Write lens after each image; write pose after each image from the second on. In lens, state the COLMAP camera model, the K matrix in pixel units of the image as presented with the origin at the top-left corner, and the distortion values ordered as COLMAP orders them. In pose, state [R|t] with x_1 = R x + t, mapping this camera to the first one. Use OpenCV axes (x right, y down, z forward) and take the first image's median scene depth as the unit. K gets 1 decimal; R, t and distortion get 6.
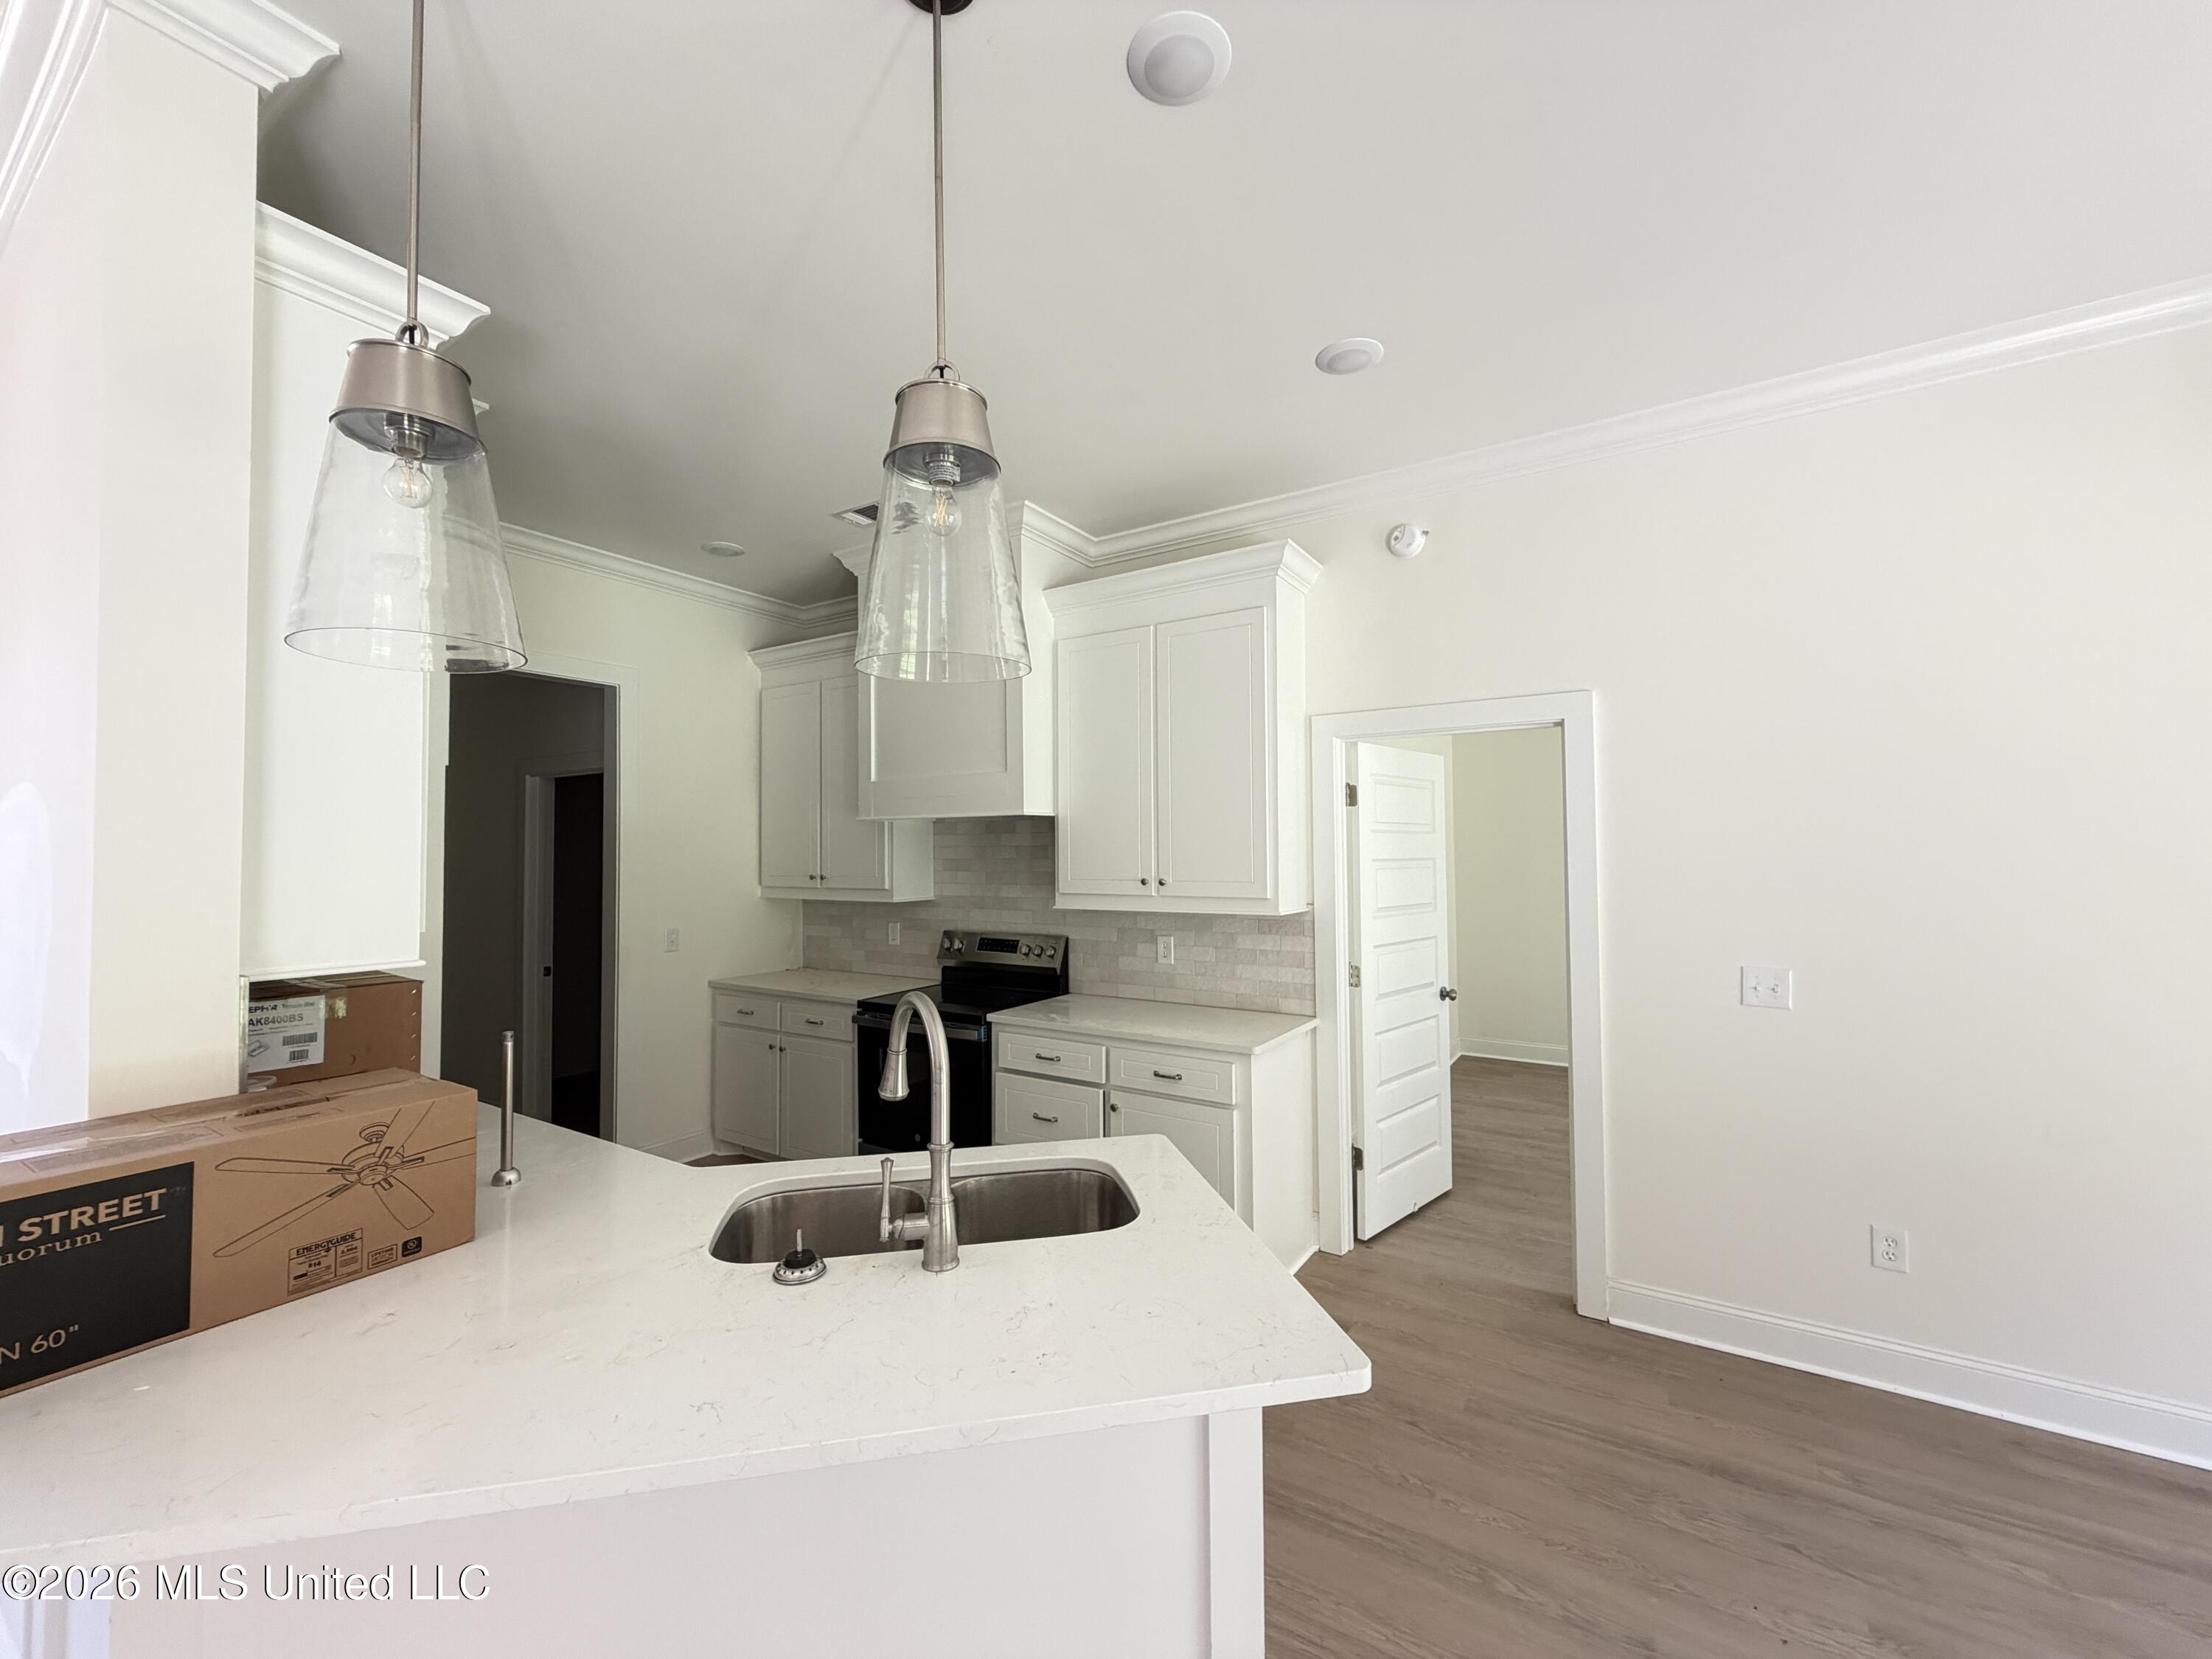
lens RADIAL K [[878.3, 0, 1097.8], [0, 878.3, 828.1], [0, 0, 1]] dist [-0.001508, -0.000040]
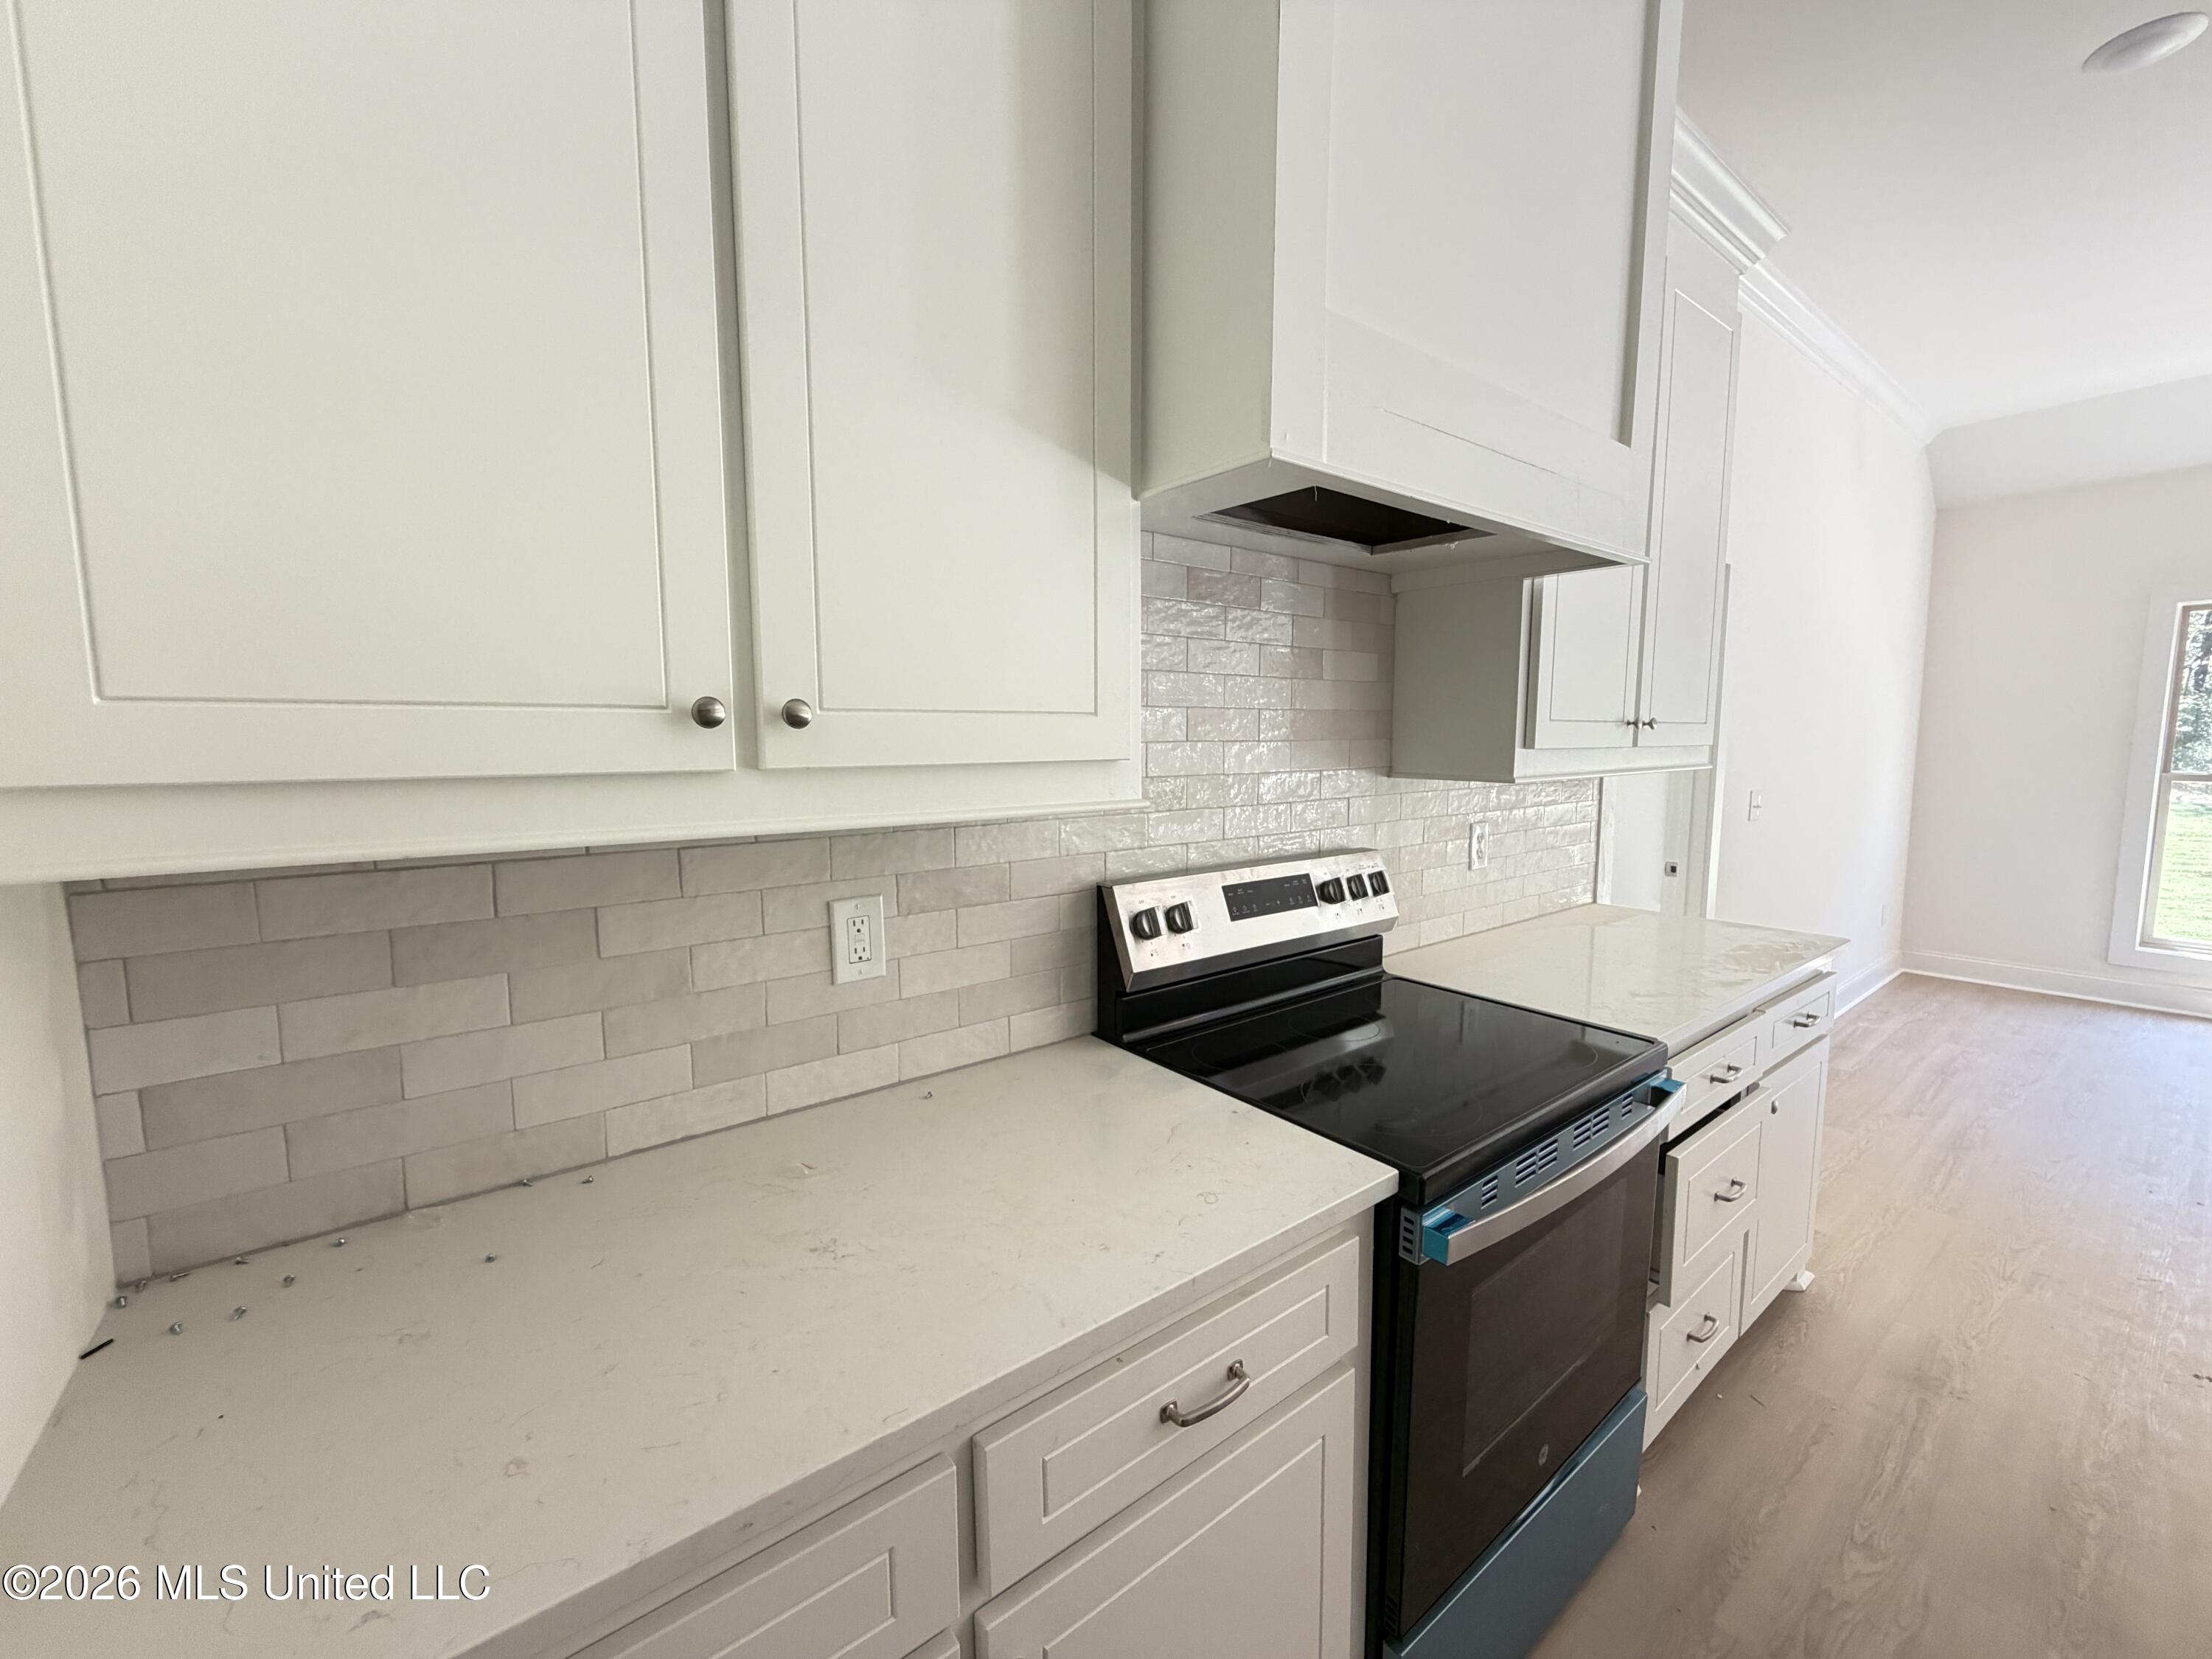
lens RADIAL K [[878.3, 0, 1097.8], [0, 878.3, 828.1], [0, 0, 1]] dist [-0.001508, -0.000040]
pose [[0.340510, -0.095805, 0.935347, -0.606524], [-0.028872, 0.993261, 0.112247, 0.074666], [-0.939797, -0.065226, 0.335450, 1.137240]]
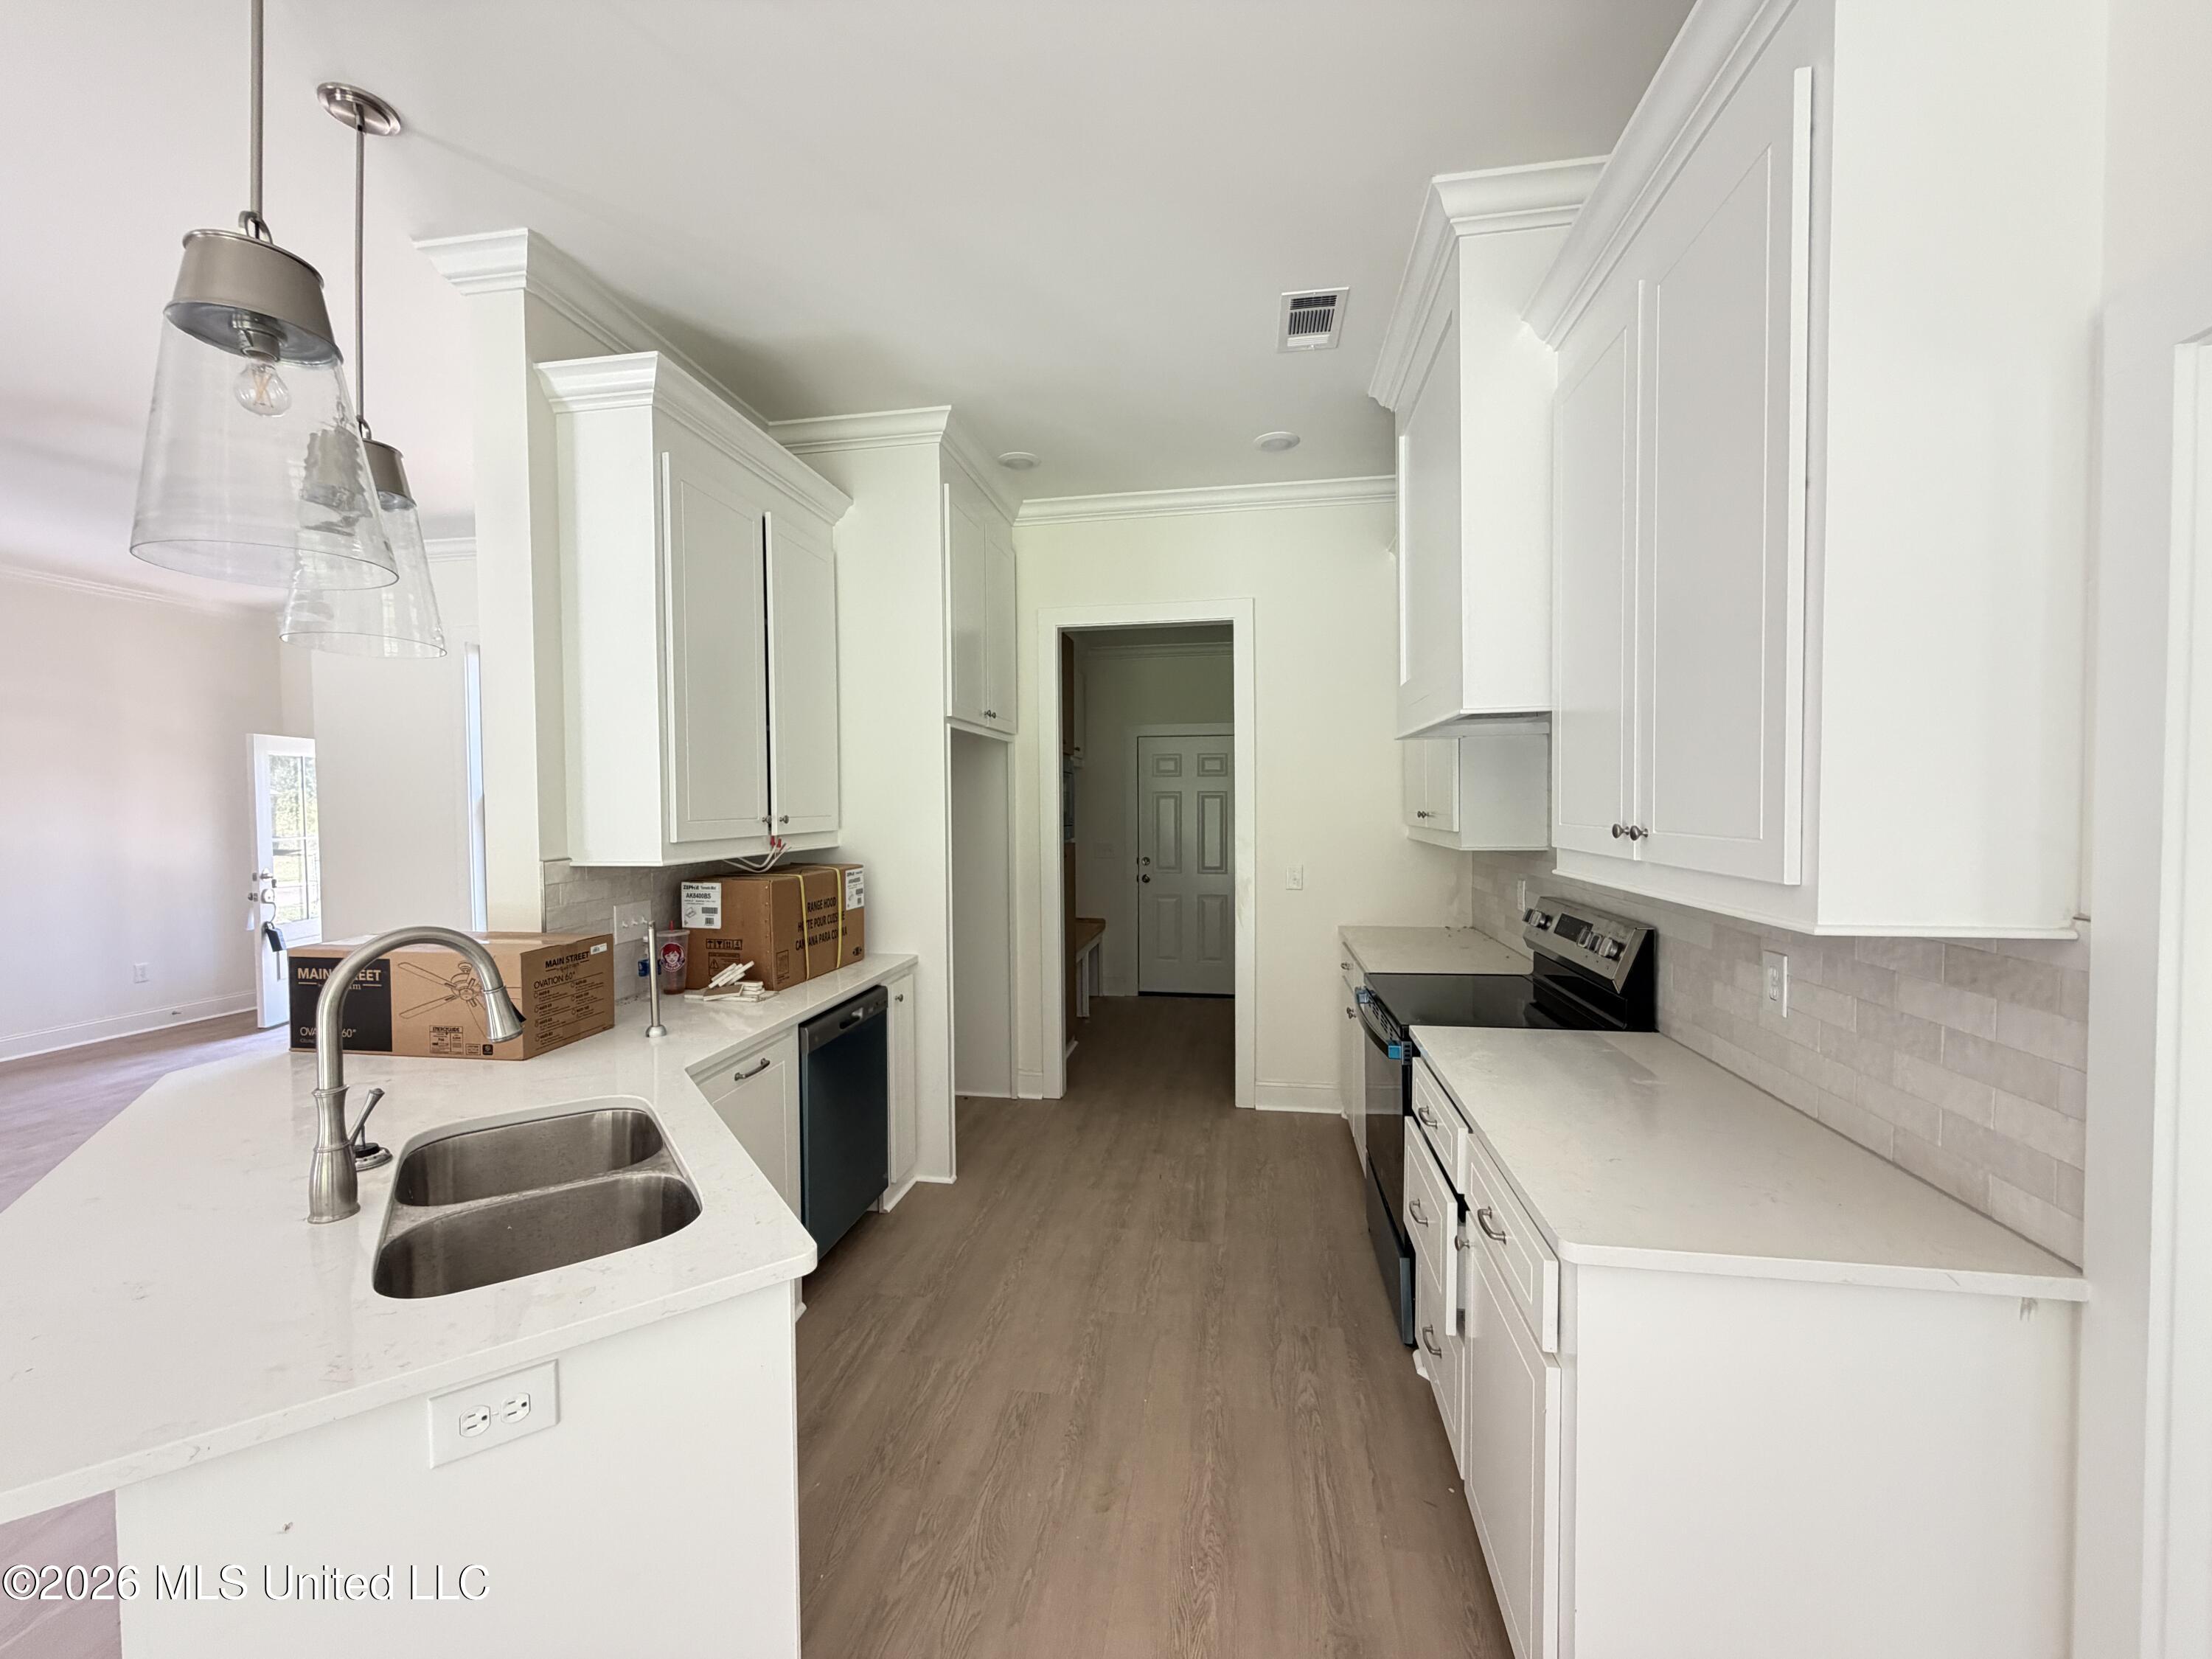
lens RADIAL K [[883.0, 0, 1106.0], [0, 883.0, 829.5], [0, 0, 1]] dist [-0.001625, -0.000082]
pose [[0.398475, 0.032588, -0.916600, 0.388610], [0.032443, 0.998242, 0.049595, 0.026888], [0.916605, -0.049500, 0.396717, 0.547830]]
